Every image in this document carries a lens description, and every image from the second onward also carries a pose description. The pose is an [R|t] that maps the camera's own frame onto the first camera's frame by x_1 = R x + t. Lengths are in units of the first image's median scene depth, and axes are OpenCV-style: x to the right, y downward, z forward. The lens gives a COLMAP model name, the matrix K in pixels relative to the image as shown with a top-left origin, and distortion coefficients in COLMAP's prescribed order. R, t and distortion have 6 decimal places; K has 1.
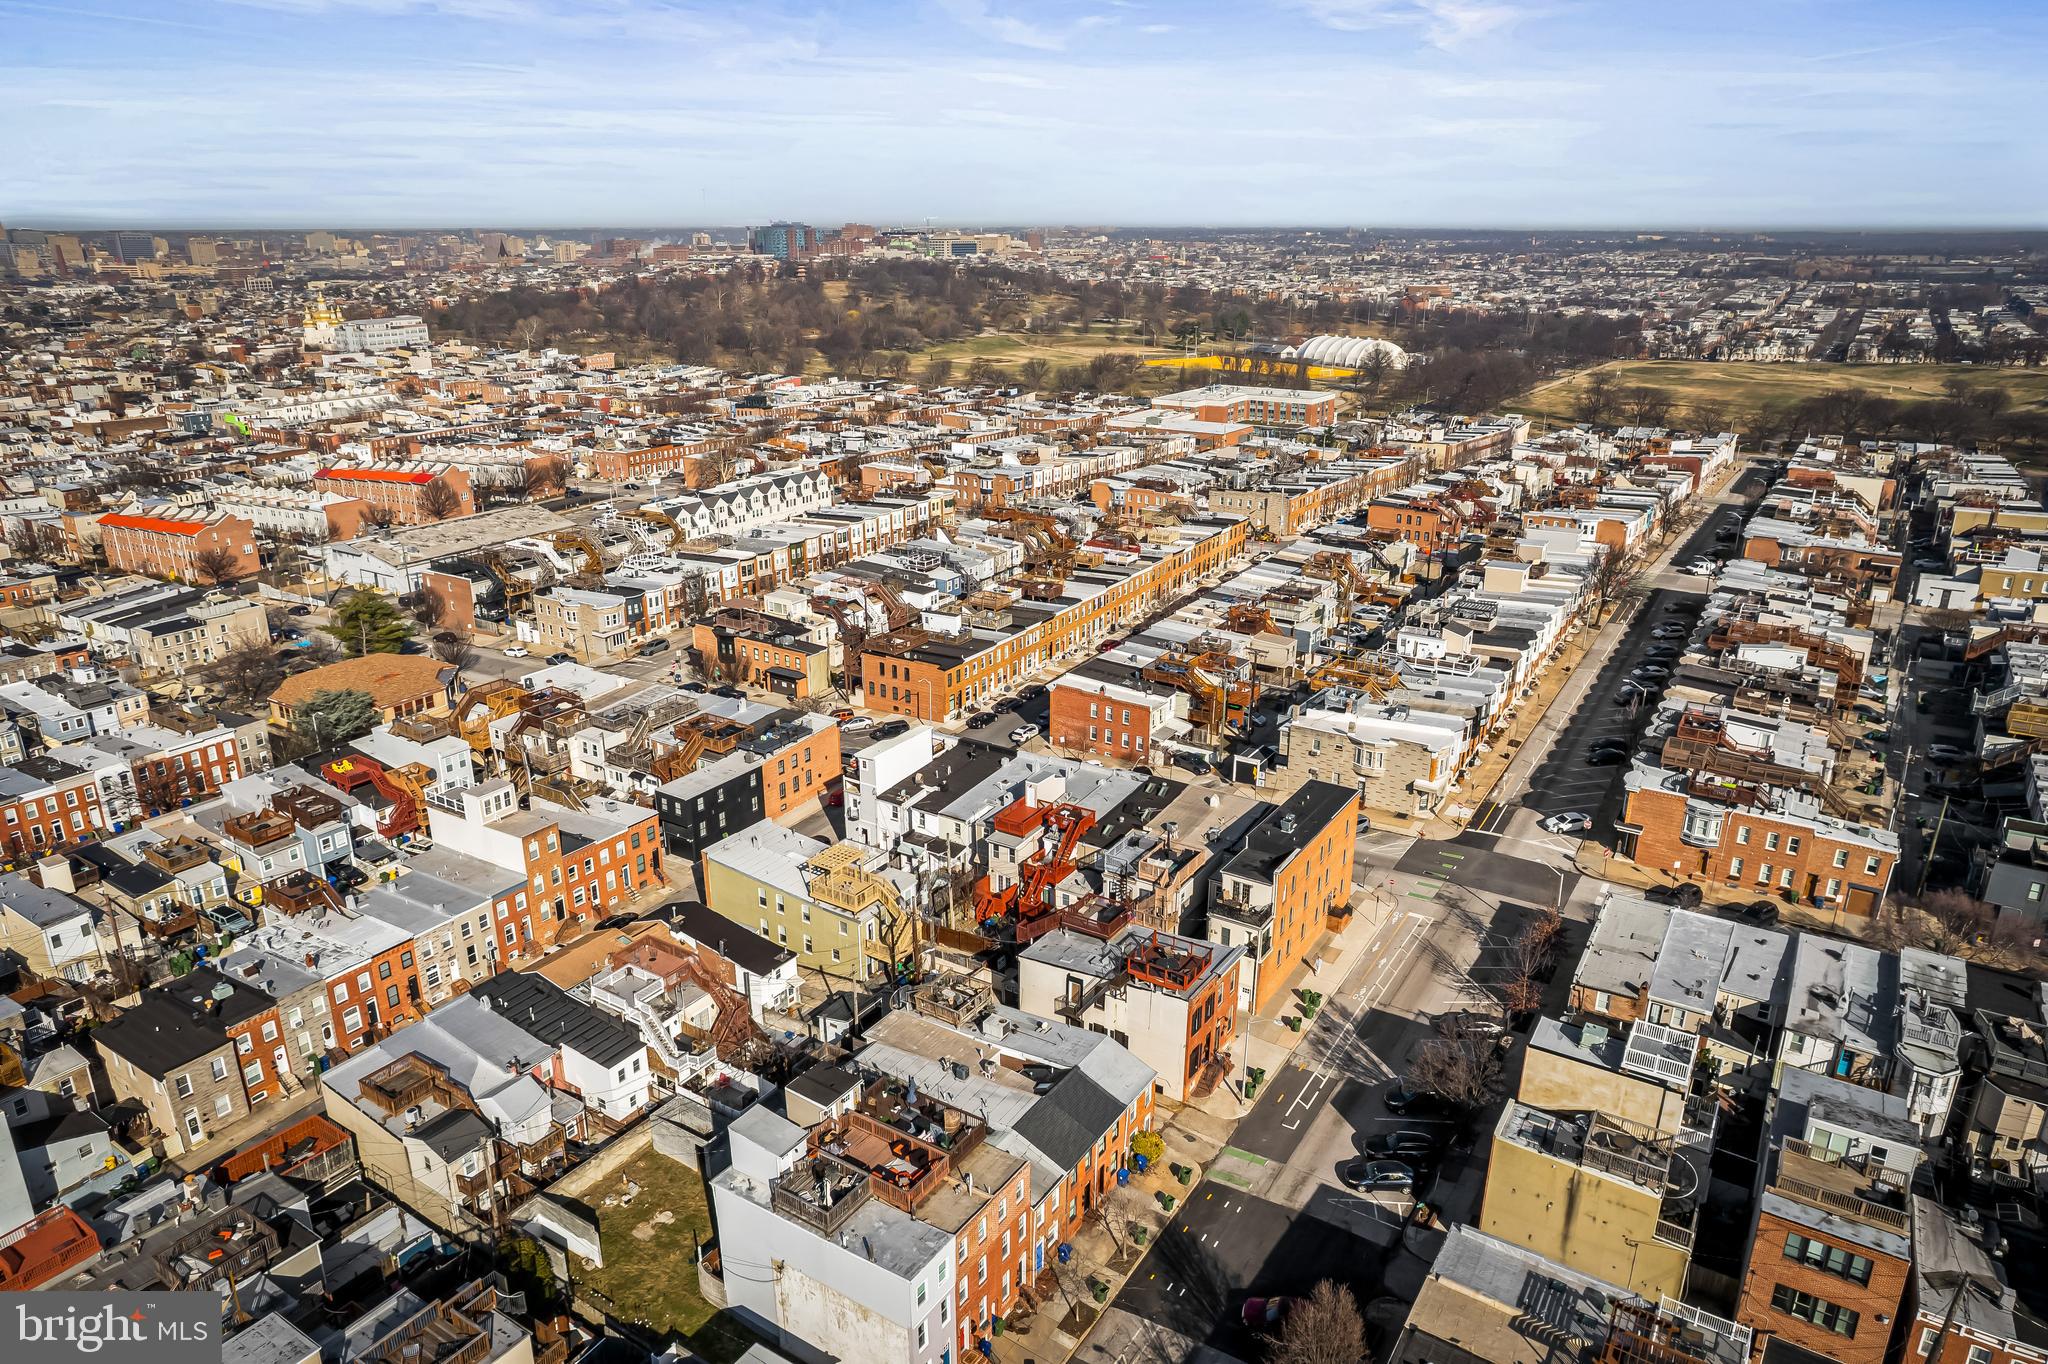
lens RADIAL K [[1319.2, 0, 1019.2], [0, 1319.2, 684.4], [0, 0, 1]] dist [-0.071334, 0.060466]
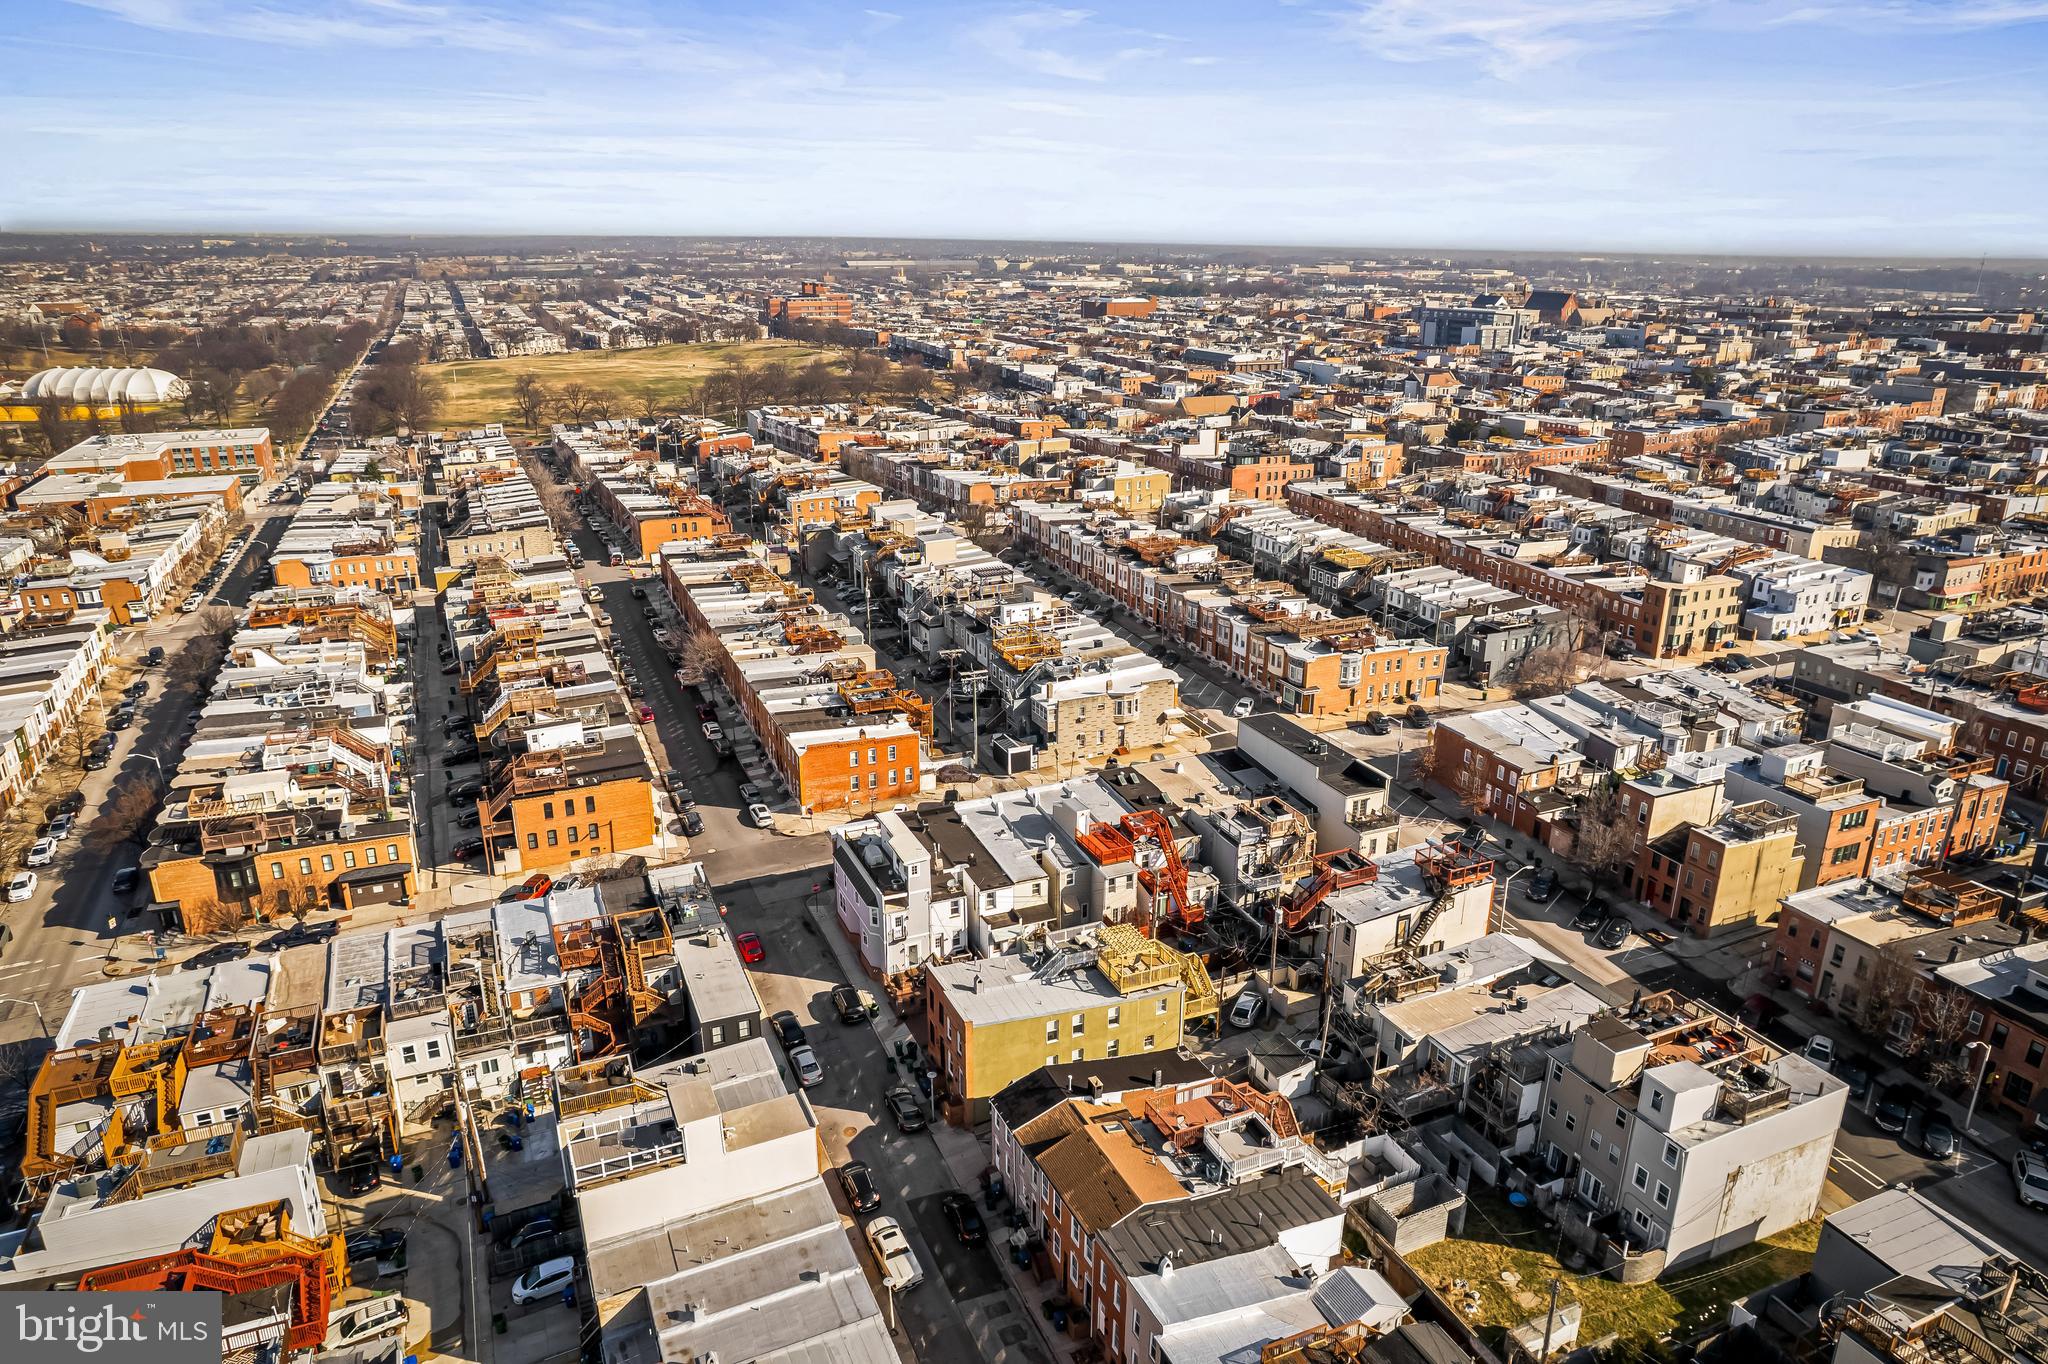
lens RADIAL K [[1319.2, 0, 1019.2], [0, 1319.2, 684.4], [0, 0, 1]] dist [-0.071334, 0.060466]
pose [[0.553654, -0.267242, 0.788701, -0.587751], [0.269437, 0.953651, 0.133994, -0.121426], [-0.787954, 0.138319, 0.599997, 0.350461]]
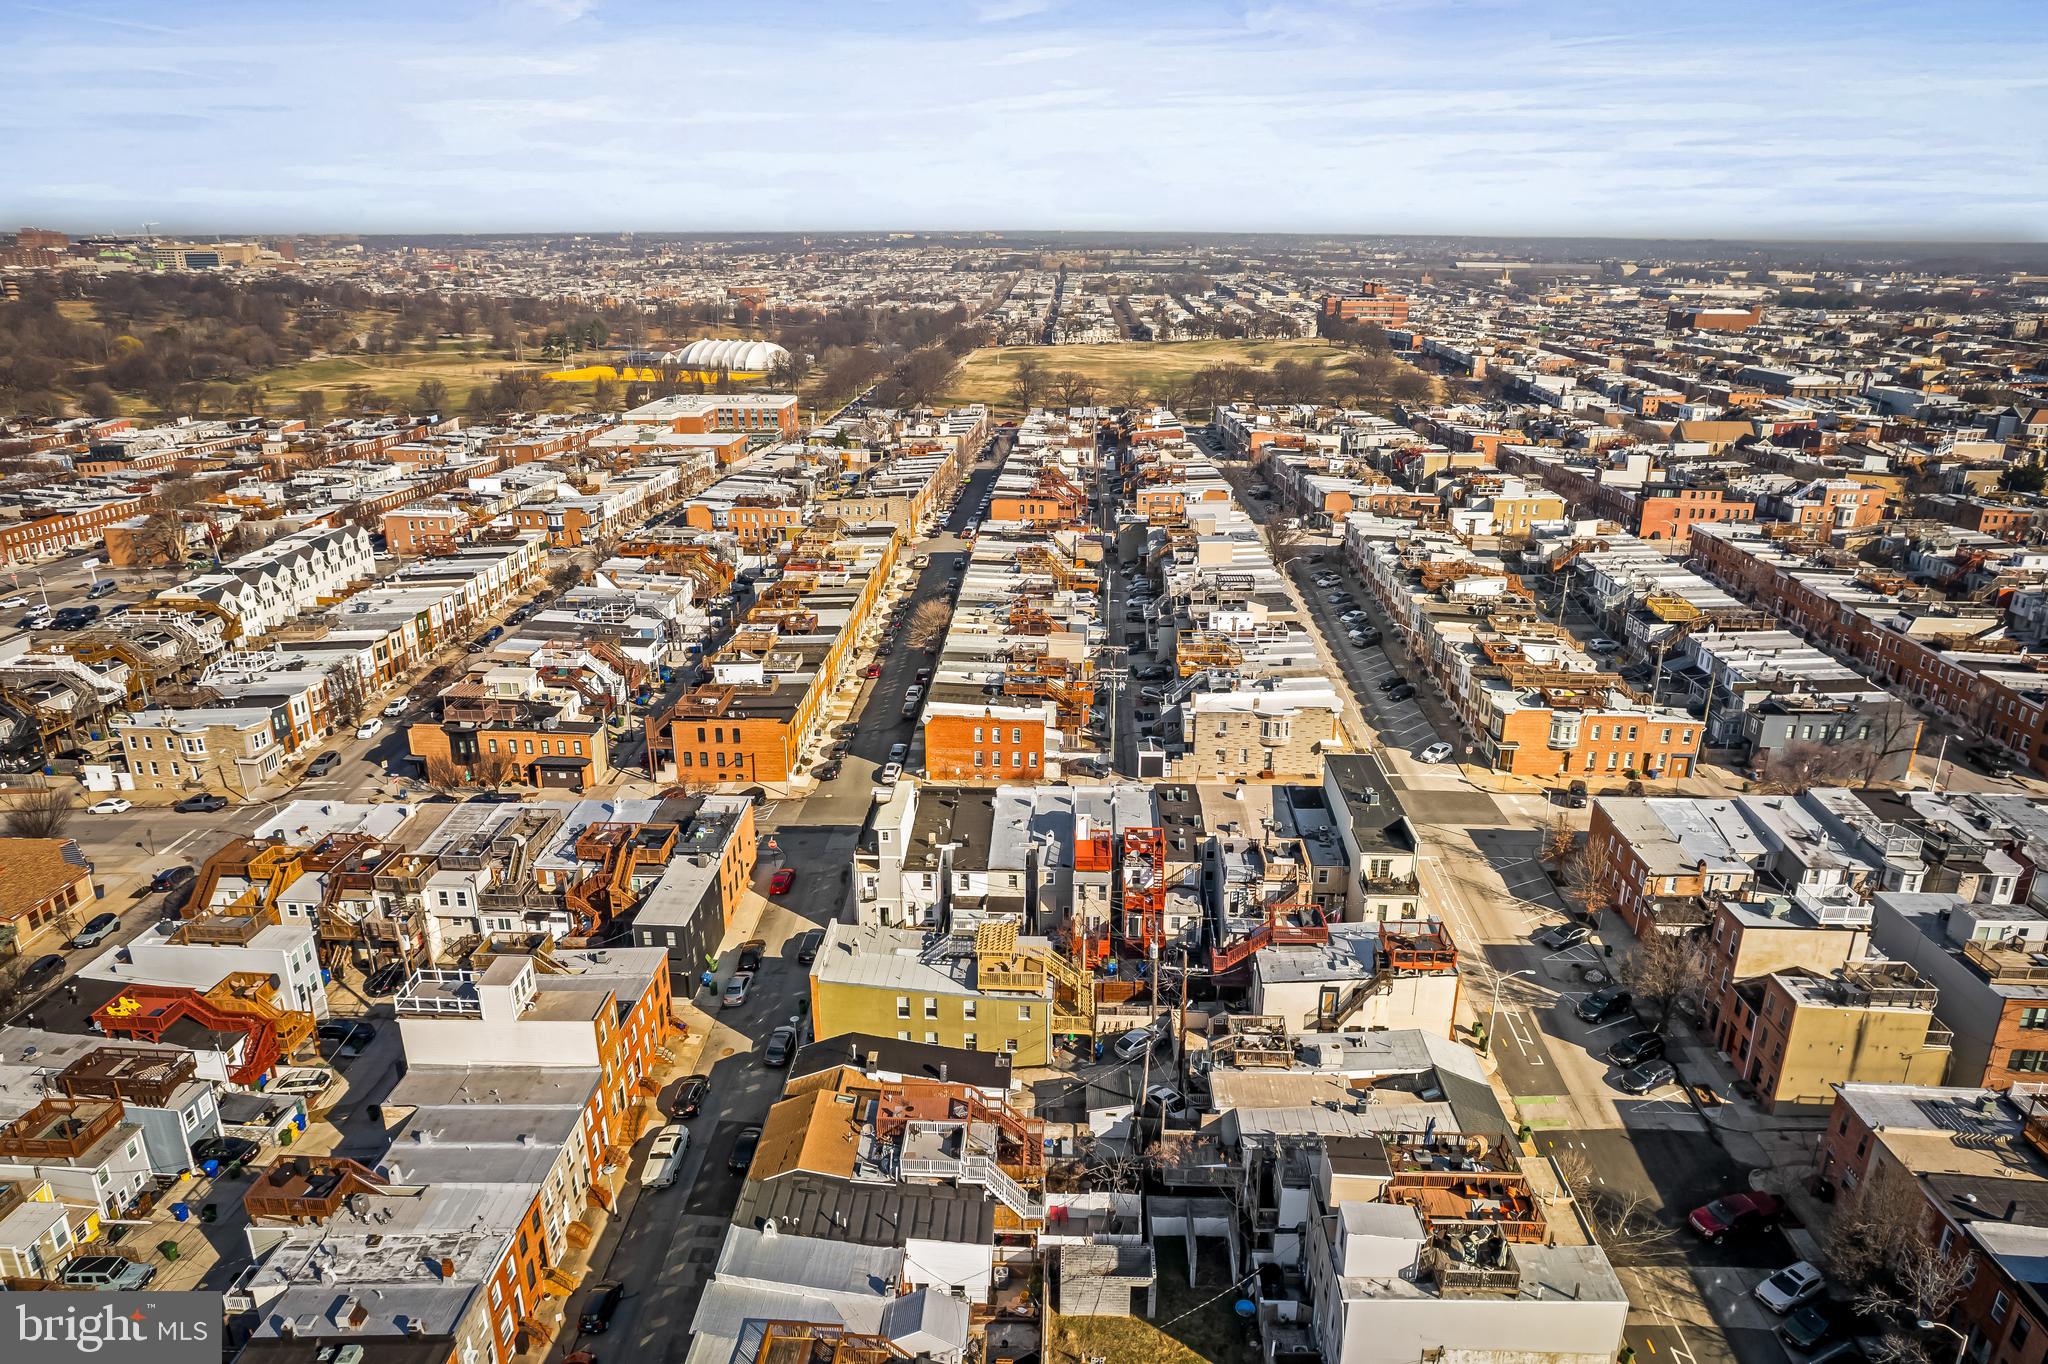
lens RADIAL K [[1319.2, 0, 1019.2], [0, 1319.2, 684.4], [0, 0, 1]] dist [-0.071334, 0.060466]
pose [[0.863029, -0.163082, 0.478105, -0.368460], [0.164056, 0.985637, 0.040063, -0.049935], [-0.477772, 0.043860, 0.877388, 0.143782]]
